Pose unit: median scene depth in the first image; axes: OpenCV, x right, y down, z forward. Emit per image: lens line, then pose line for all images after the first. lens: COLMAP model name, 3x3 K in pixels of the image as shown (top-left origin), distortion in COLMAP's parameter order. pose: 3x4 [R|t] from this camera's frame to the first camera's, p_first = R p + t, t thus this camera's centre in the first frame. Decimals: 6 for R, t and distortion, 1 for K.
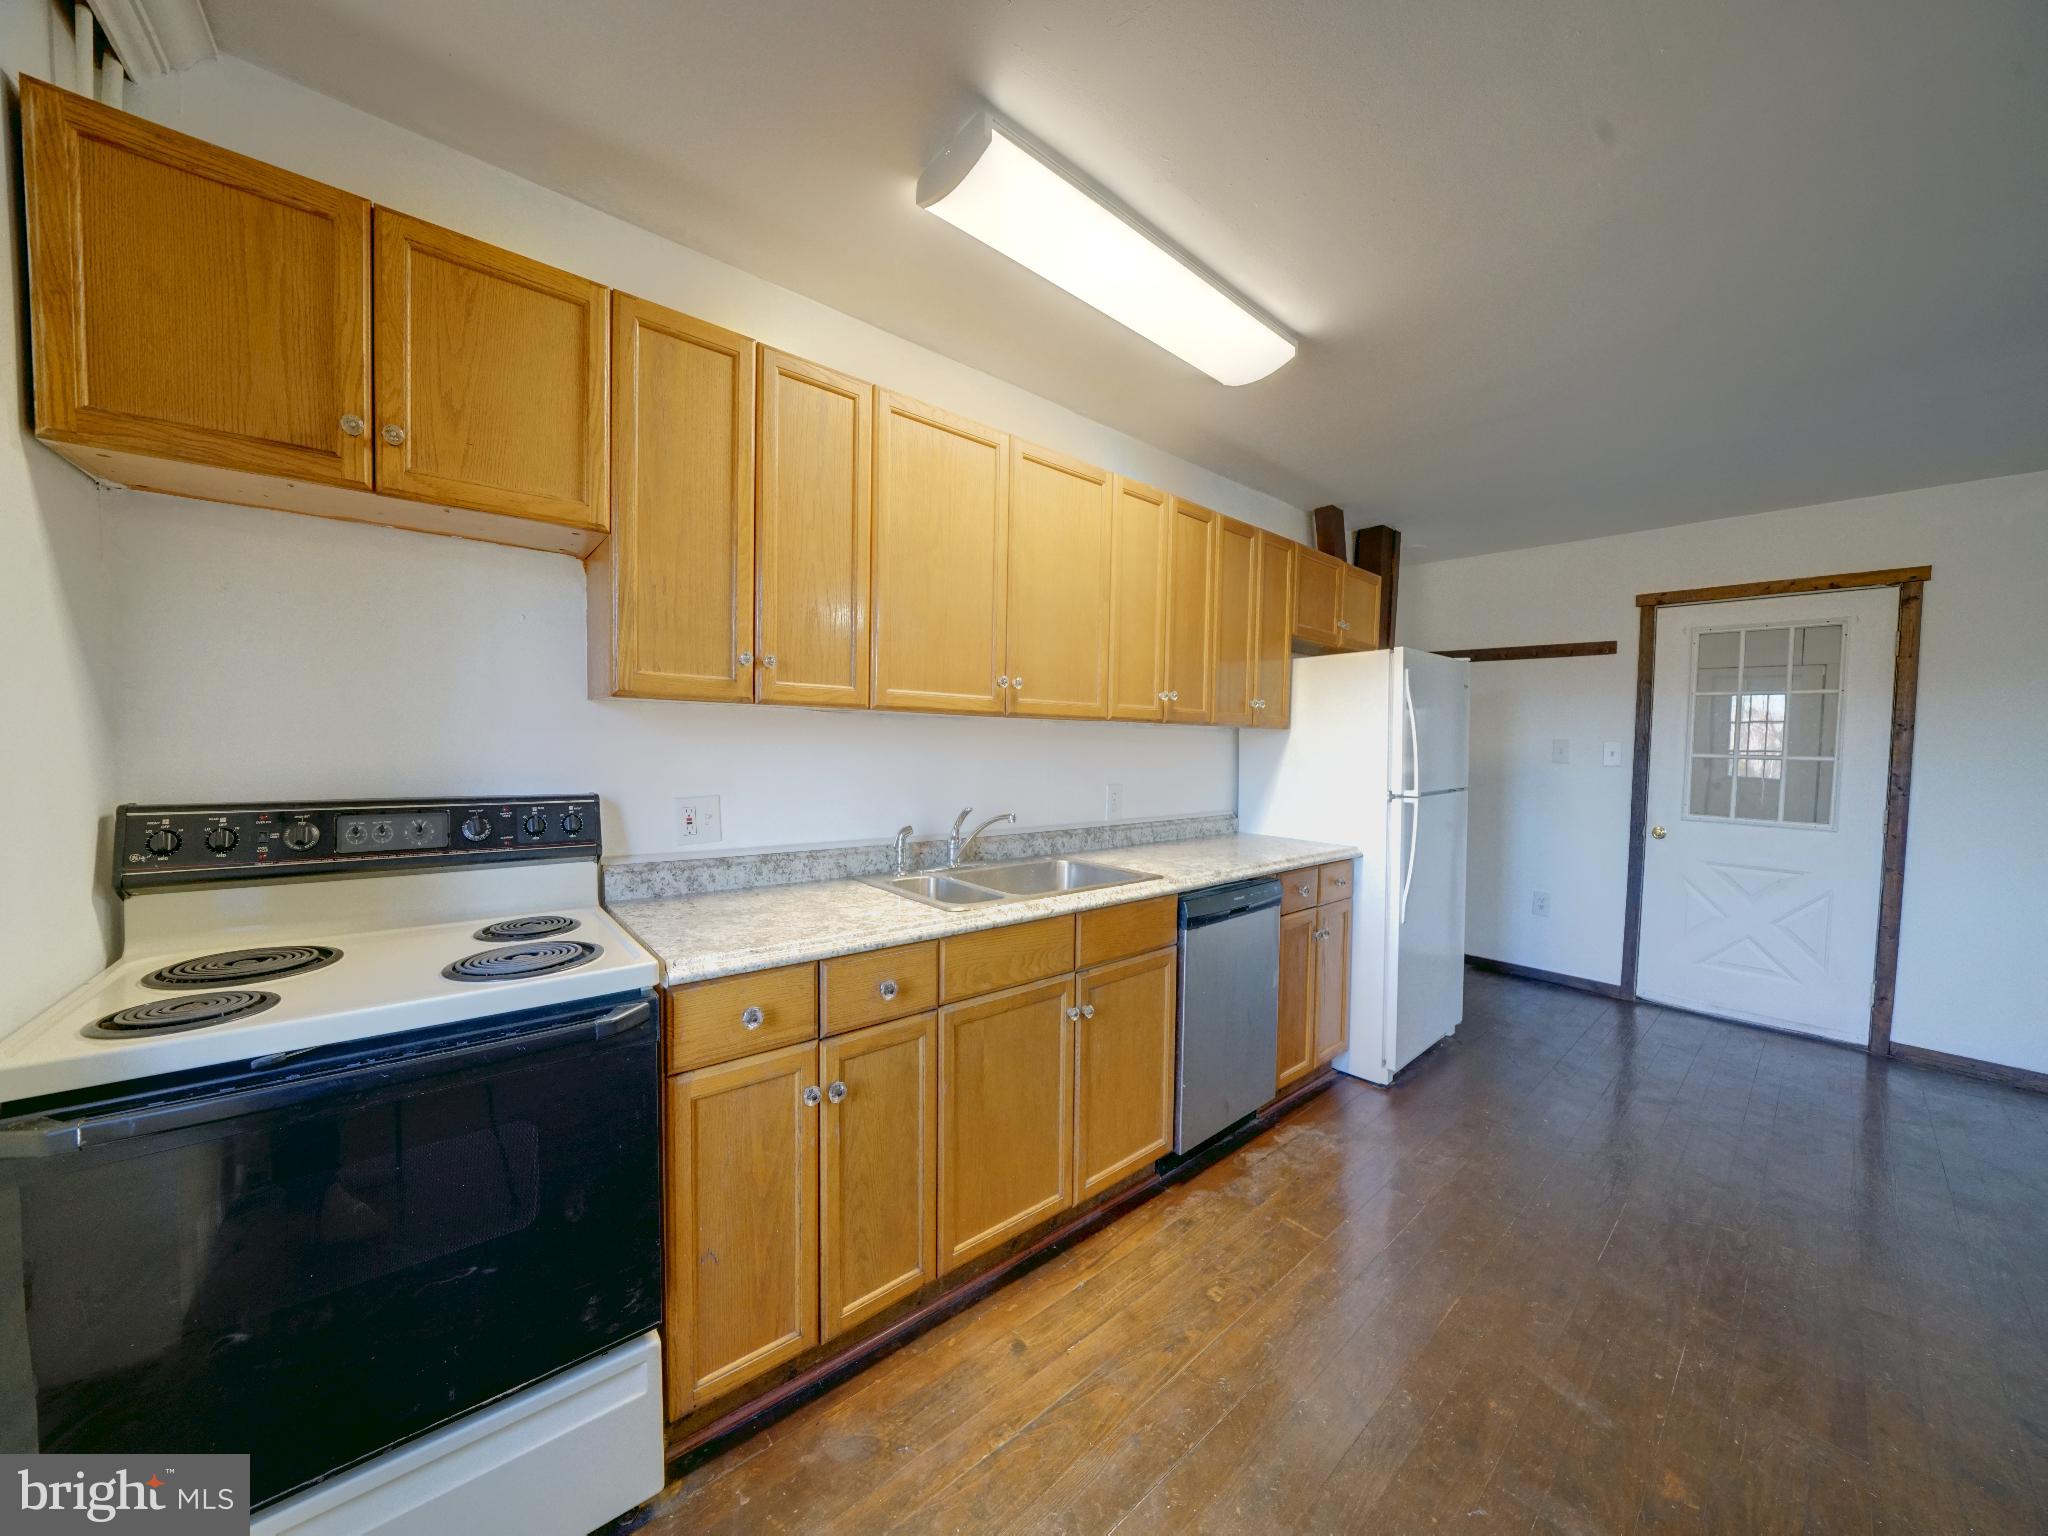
lens RADIAL K [[705.4, 0, 1011.6], [0, 705.4, 771.0], [0, 0, 1]] dist [-0.021184, 0.000058]
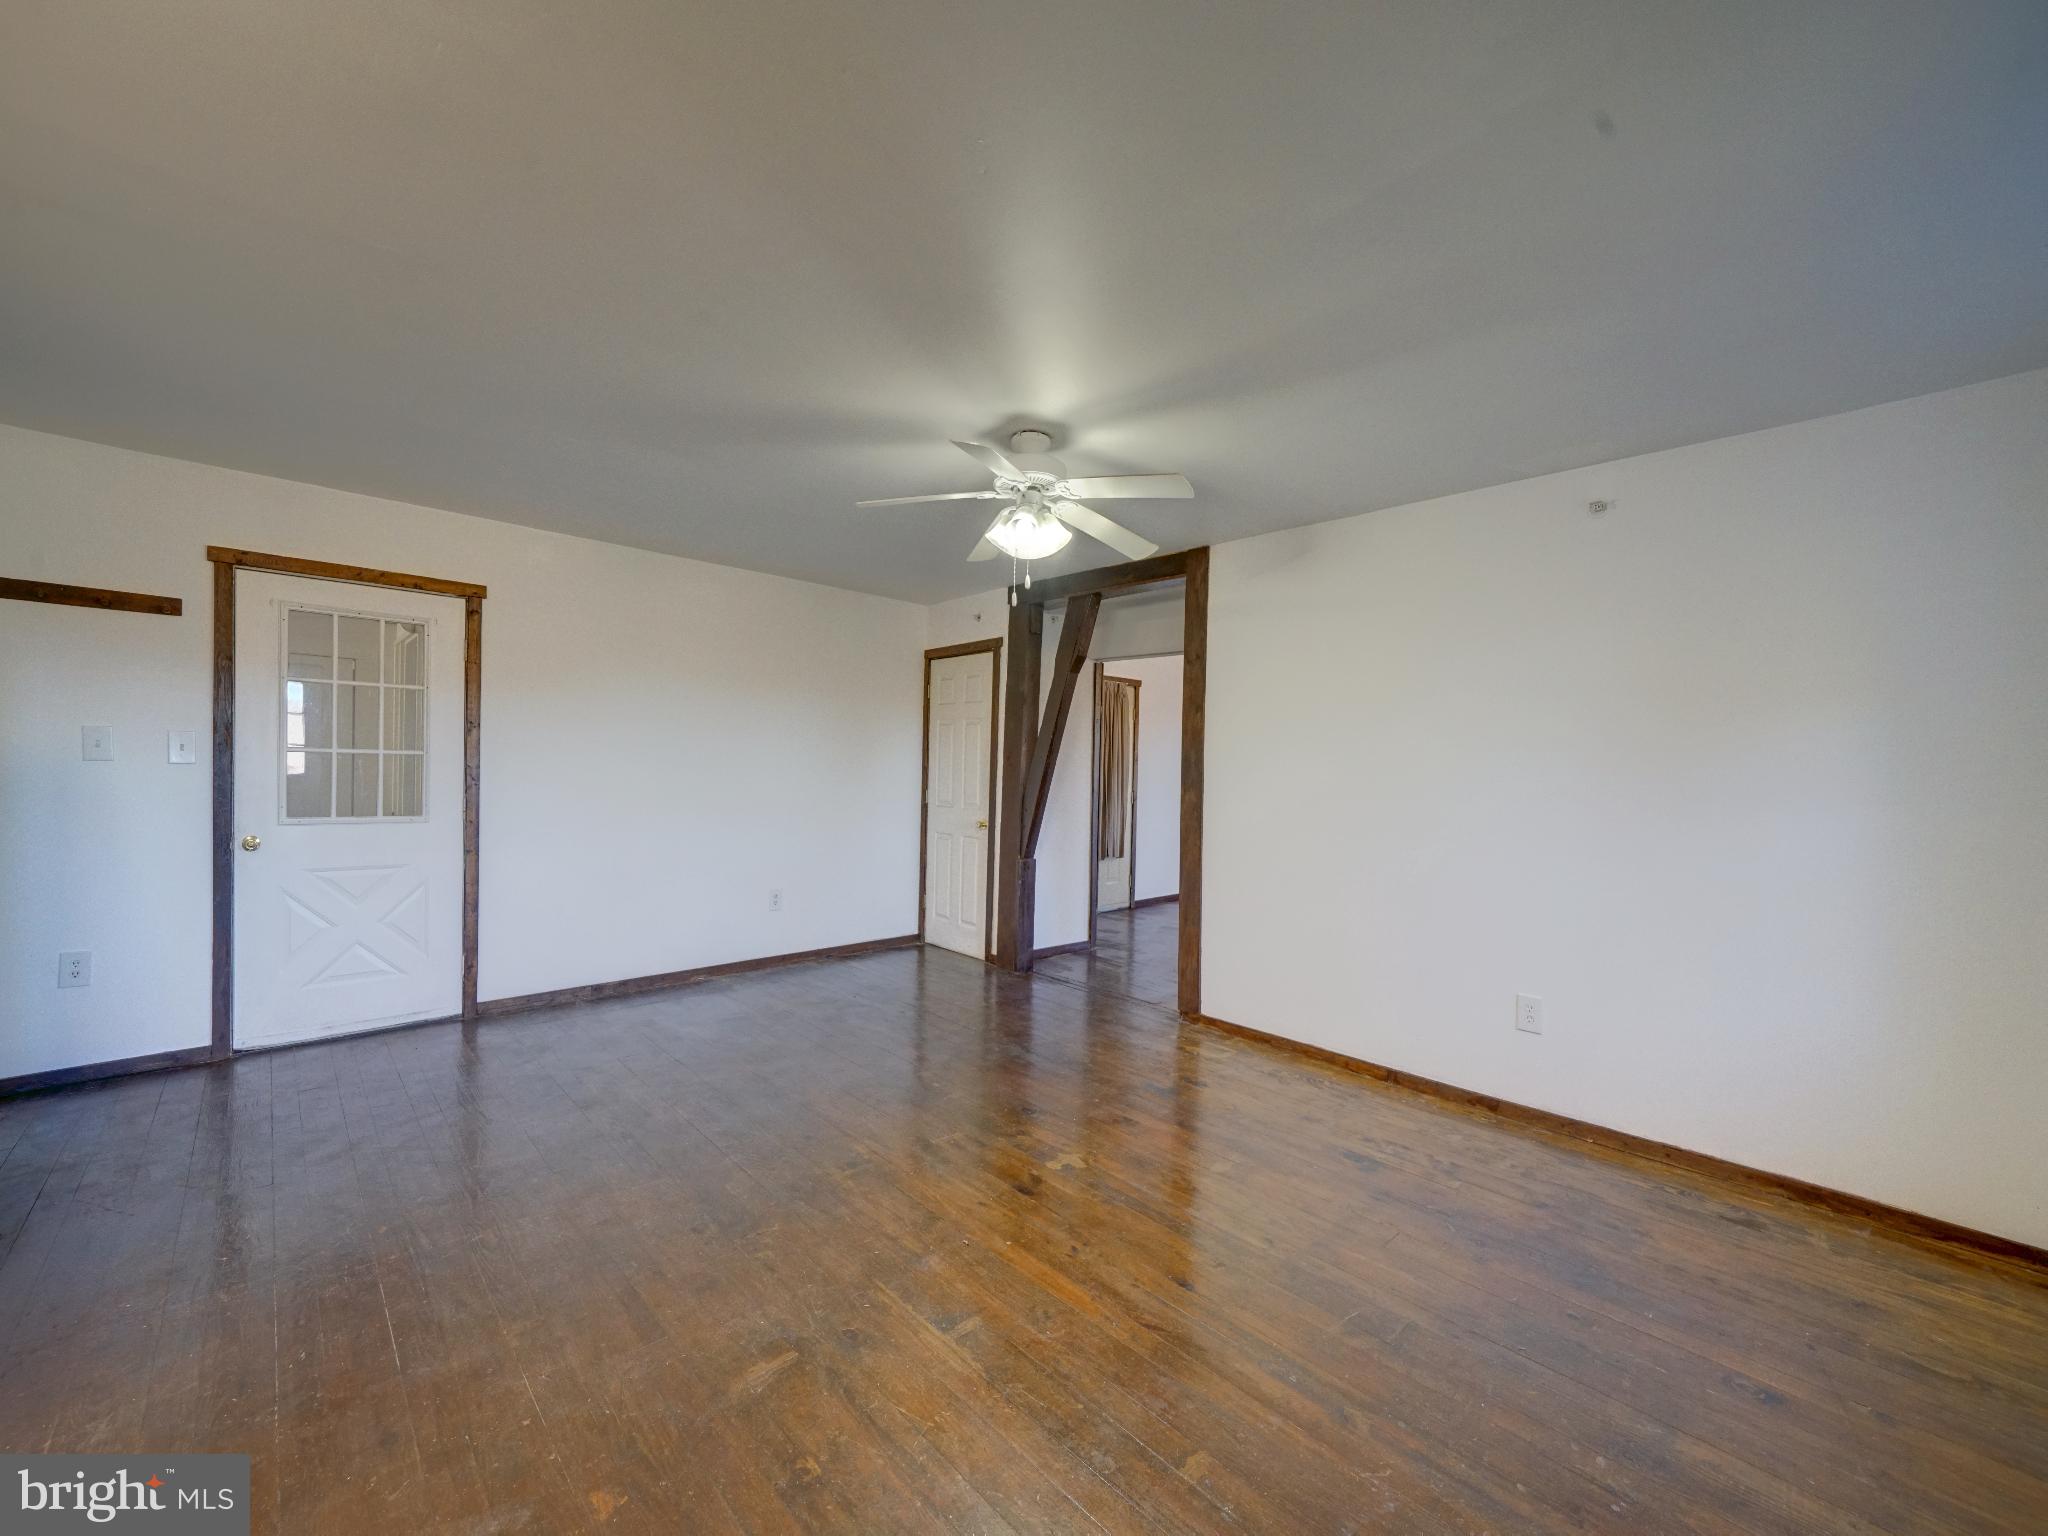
lens RADIAL K [[807.3, 0, 998.4], [0, 807.3, 772.3], [0, 0, 1]] dist [0.000208, 0.000002]
pose [[-0.043728, -0.027769, 0.998657, -0.093849], [0.021531, 0.999355, 0.028731, -0.006327], [-0.998811, 0.022758, -0.043102, 0.239564]]
